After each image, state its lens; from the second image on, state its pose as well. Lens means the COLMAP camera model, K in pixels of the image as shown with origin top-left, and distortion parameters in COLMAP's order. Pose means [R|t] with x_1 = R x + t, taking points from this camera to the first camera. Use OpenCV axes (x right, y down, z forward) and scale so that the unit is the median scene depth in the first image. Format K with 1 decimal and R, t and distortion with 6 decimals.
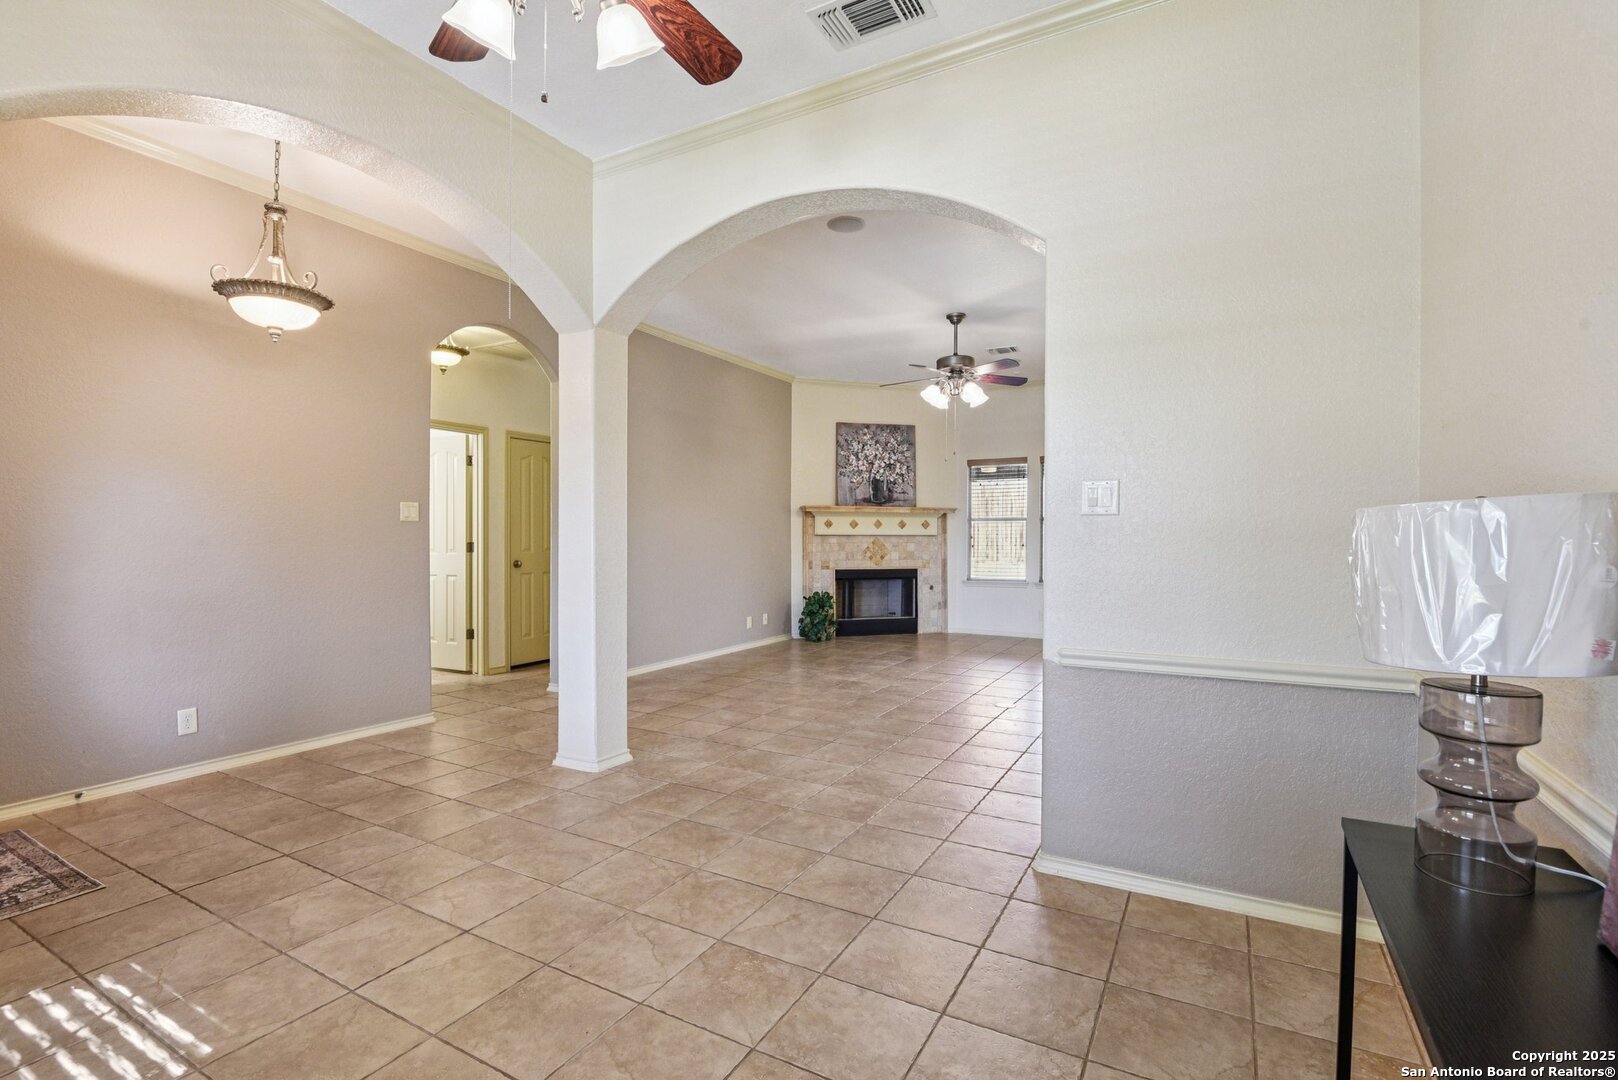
lens RADIAL K [[743.4, 0, 801.6], [0, 743.4, 534.1], [0, 0, 1]] dist [0.004587, -0.000176]
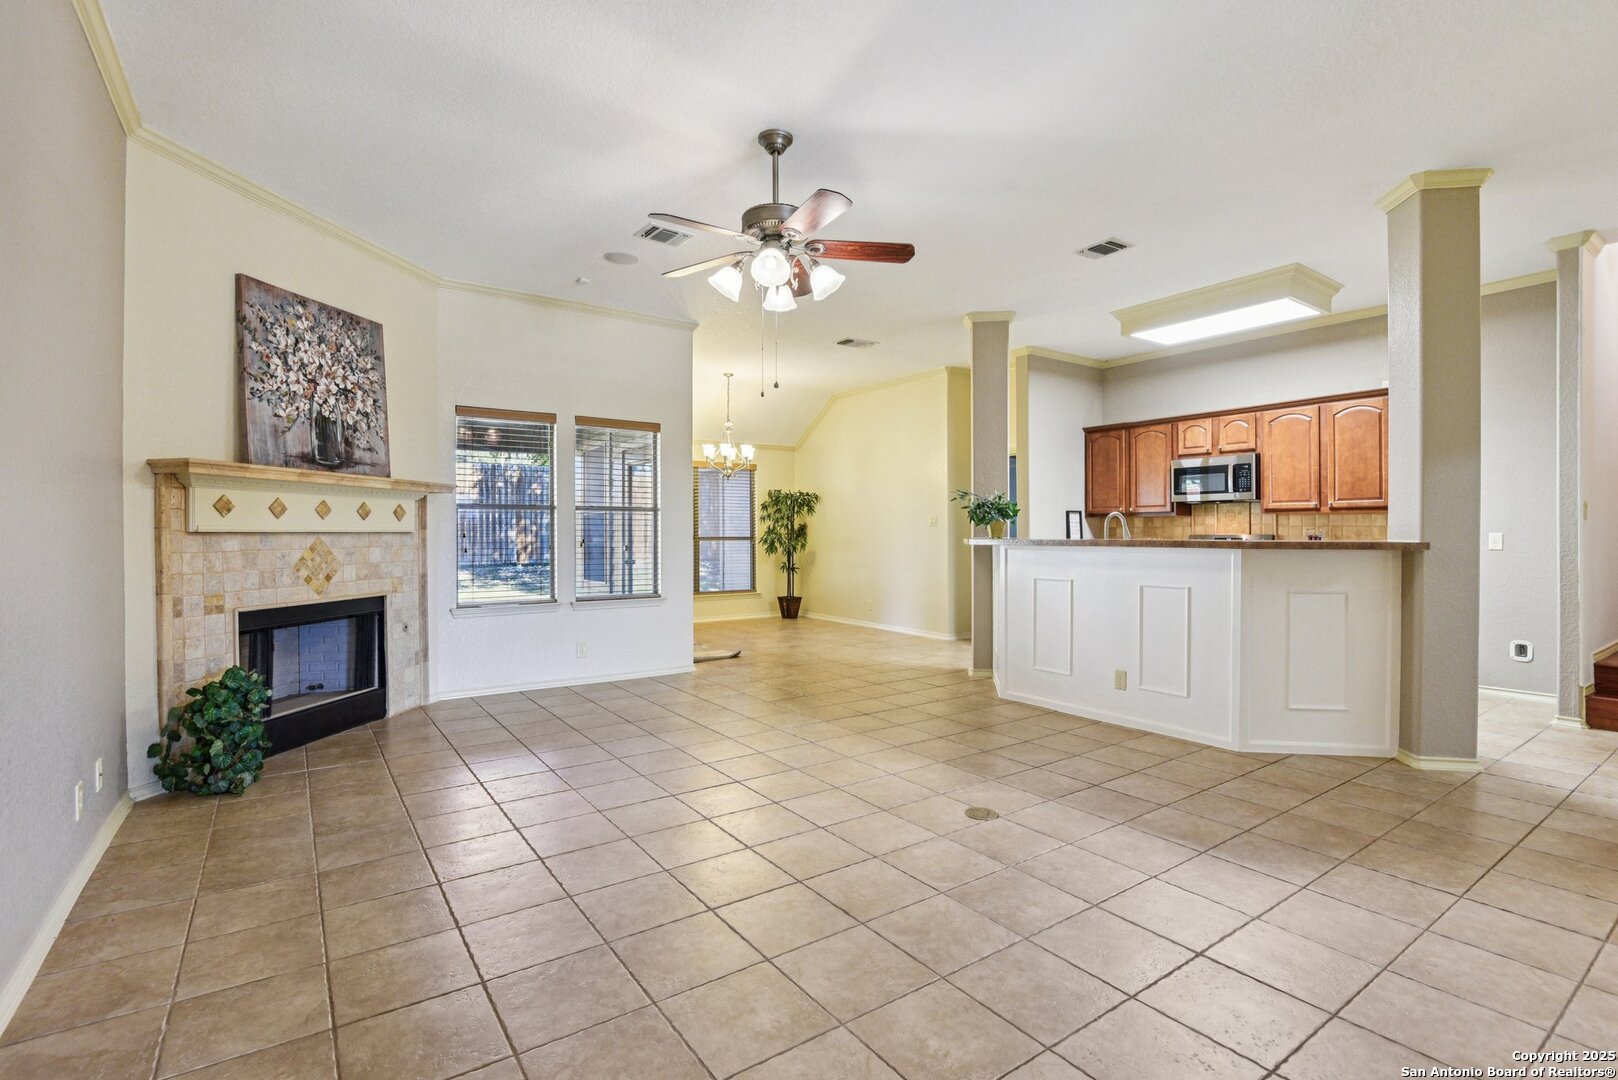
lens RADIAL K [[759.2, 0, 812.0], [0, 759.2, 531.7], [0, 0, 1]] dist [-0.000390, -0.000347]
pose [[0.423362, -0.005224, 0.905945, -0.211127], [0.008296, 0.999964, 0.001889, 0.002770], [-0.905922, 0.006716, 0.423390, 0.503713]]
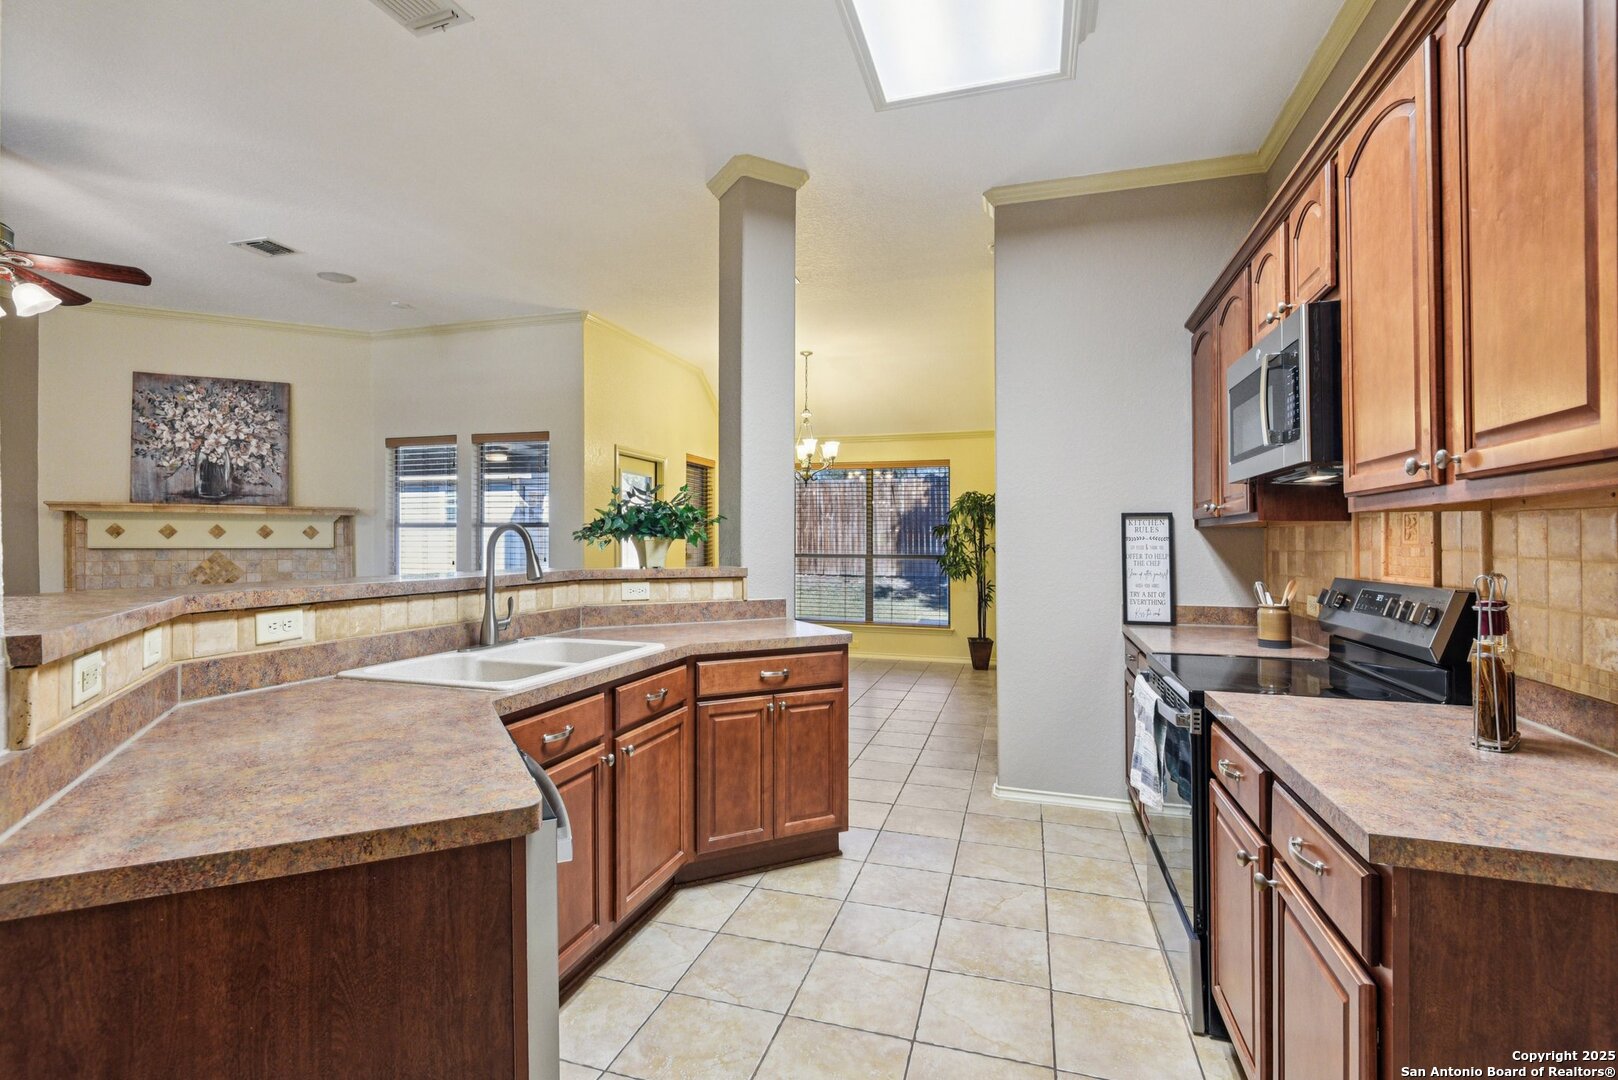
lens RADIAL K [[745.2, 0, 808.6], [0, 745.2, 545.0], [0, 0, 1]] dist [-0.017113, -0.000342]
pose [[0.974678, -0.003022, 0.223591, 0.465634], [0.001613, 0.999978, 0.006481, -0.004892], [-0.223606, -0.005956, 0.974661, 0.253927]]
